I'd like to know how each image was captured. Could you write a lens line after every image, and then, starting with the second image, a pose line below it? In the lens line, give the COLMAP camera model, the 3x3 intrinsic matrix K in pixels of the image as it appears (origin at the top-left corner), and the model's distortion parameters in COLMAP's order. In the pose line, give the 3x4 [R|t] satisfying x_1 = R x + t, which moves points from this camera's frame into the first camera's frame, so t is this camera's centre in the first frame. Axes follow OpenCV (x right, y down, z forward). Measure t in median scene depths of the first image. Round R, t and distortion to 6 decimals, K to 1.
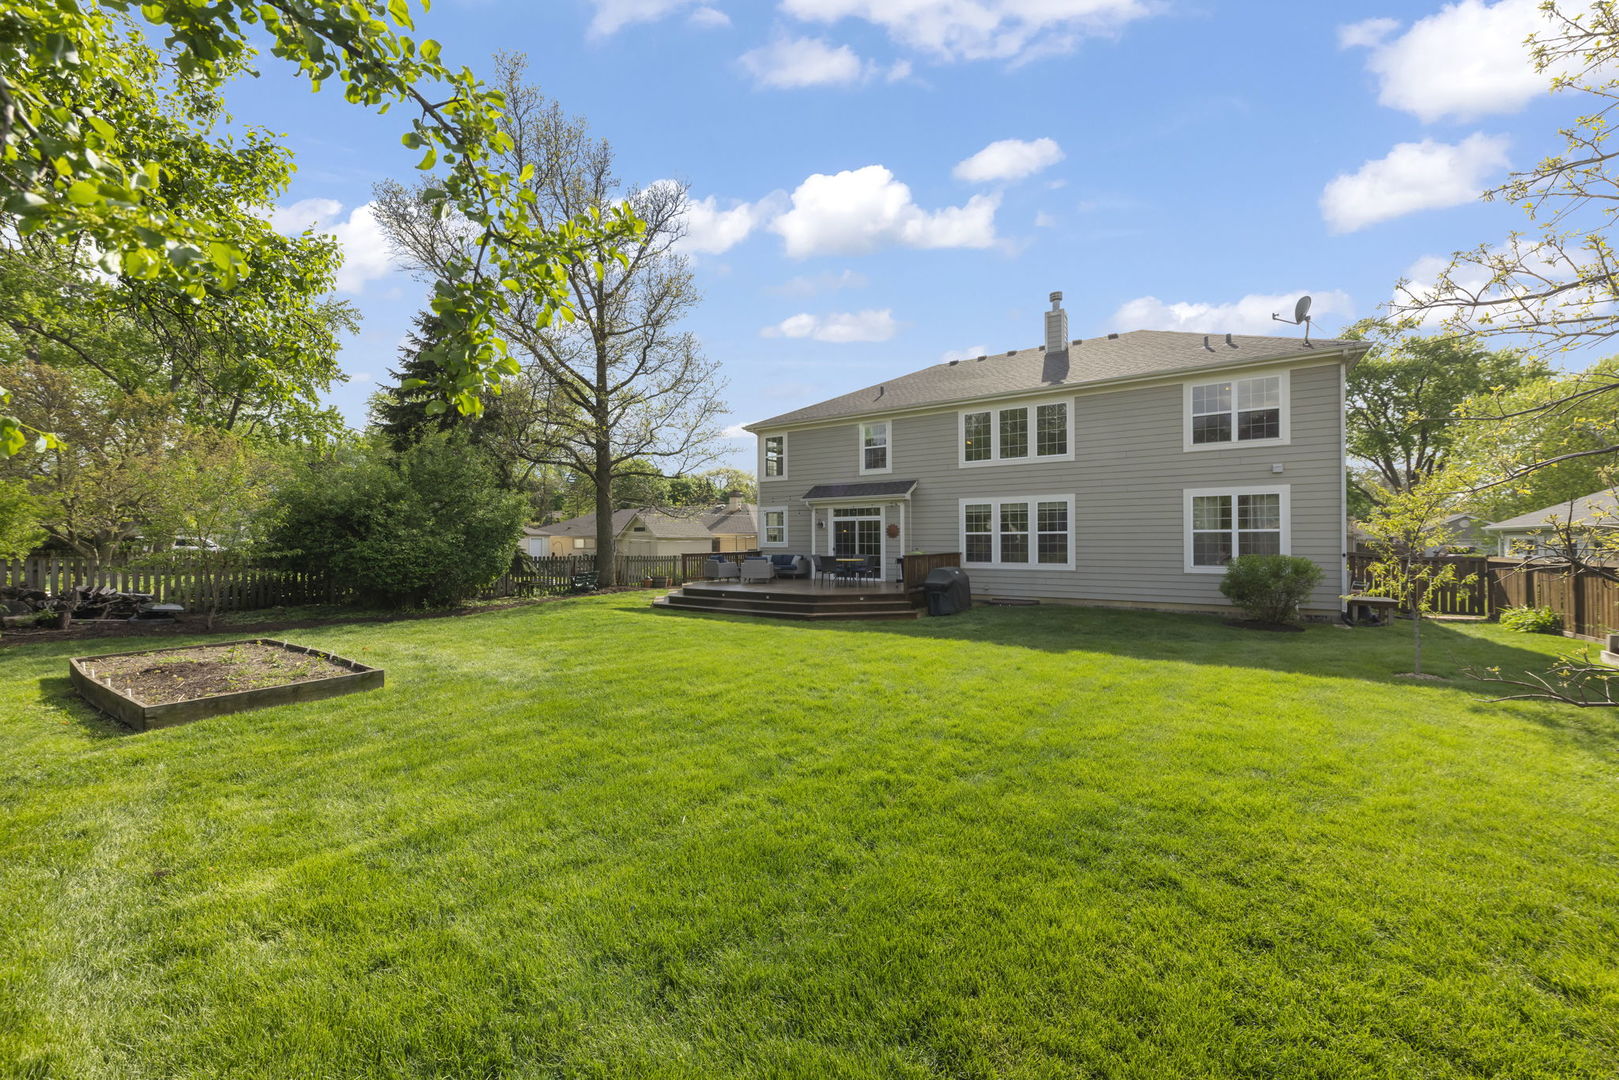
lens RADIAL K [[618.7, 0, 813.1], [0, 618.7, 537.5], [0, 0, 1]] dist [0.002769, 0.000124]
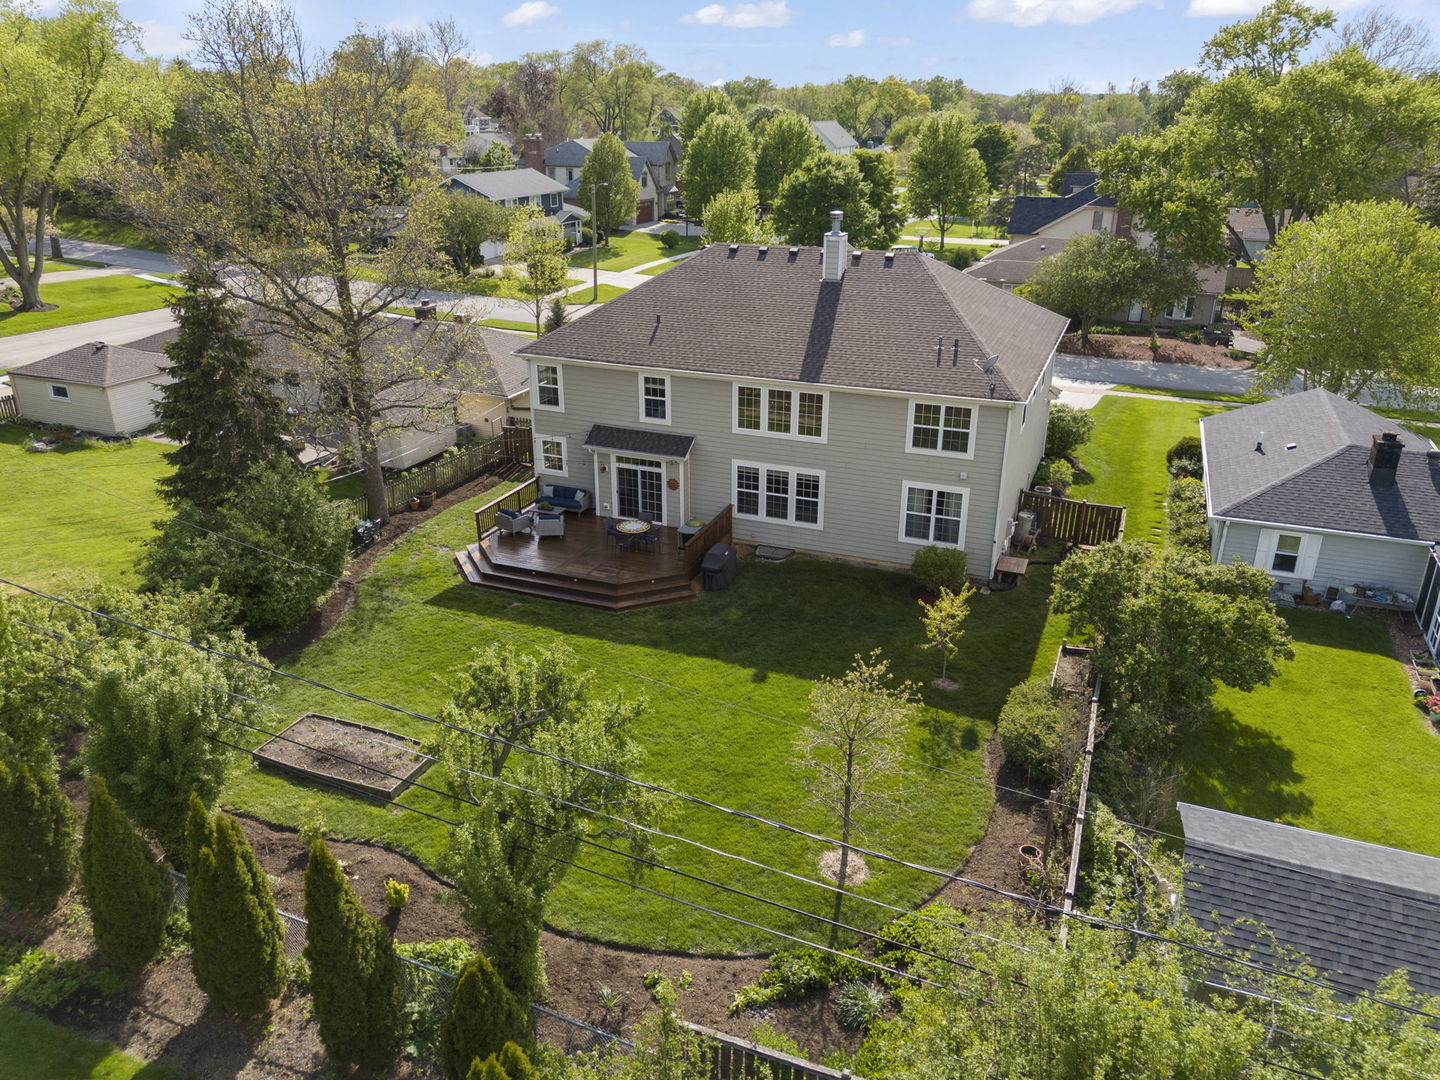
lens RADIAL K [[1052.3, 0, 720.0], [0, 1052.3, 540.0], [0, 0, 1]] dist [0.029336, -0.000805]
pose [[0.979615, -0.068994, 0.188665, -0.155246], [-0.008825, 0.923483, 0.383538, -0.662711], [-0.200690, -0.377385, 0.904049, -0.775193]]
